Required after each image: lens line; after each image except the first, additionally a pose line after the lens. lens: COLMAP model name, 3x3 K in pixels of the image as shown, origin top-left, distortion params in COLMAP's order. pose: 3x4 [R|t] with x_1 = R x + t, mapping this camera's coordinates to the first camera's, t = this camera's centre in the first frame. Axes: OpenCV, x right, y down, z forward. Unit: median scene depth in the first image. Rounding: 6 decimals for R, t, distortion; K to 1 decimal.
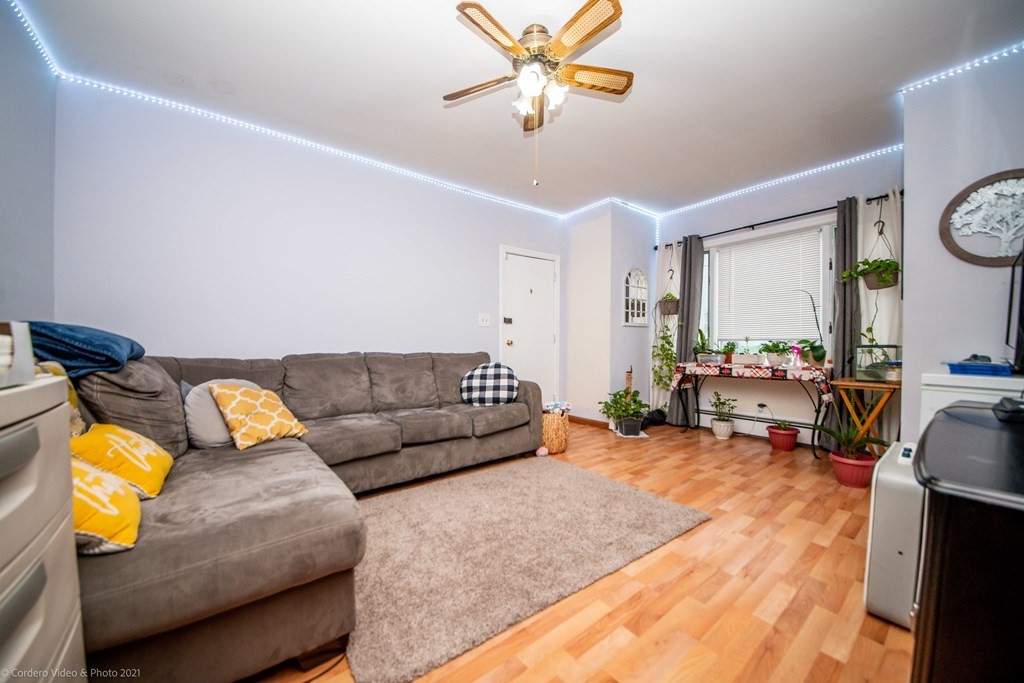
lens RADIAL K [[359.7, 0, 506.9], [0, 359.7, 350.5], [0, 0, 1]] dist [-0.038556, -0.000117]
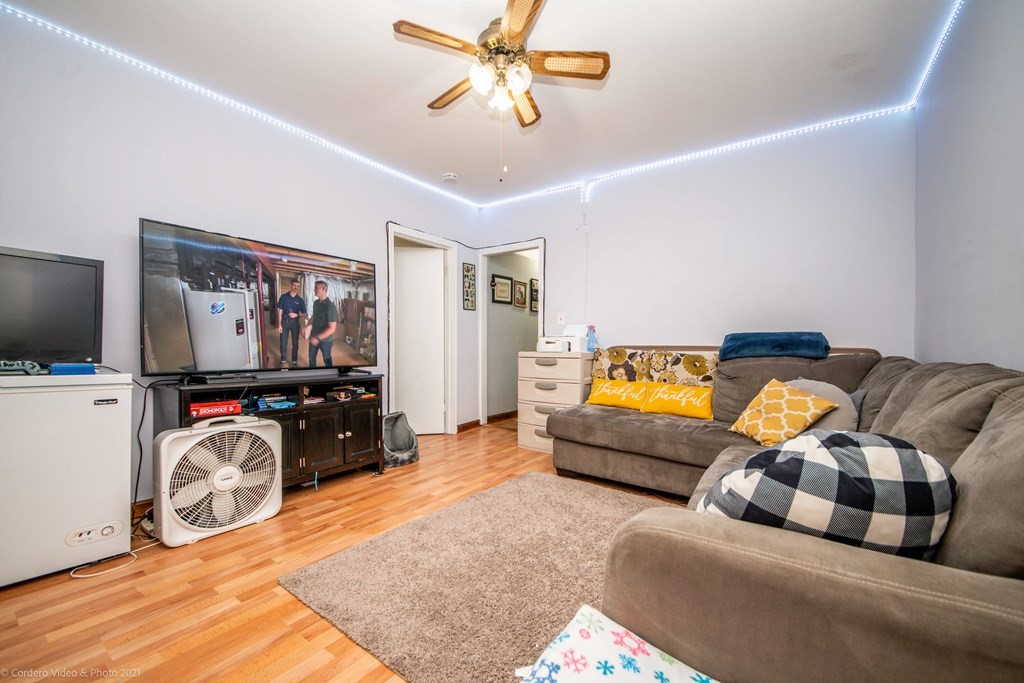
lens RADIAL K [[417.5, 0, 512.0], [0, 417.5, 341.5], [0, 0, 1]] dist [0.000077, 0.000013]
pose [[-0.948655, -0.007990, -0.316213, 0.434241], [-0.011731, 0.999882, 0.009927, -0.044278], [0.316096, 0.013127, -0.948636, 2.147854]]
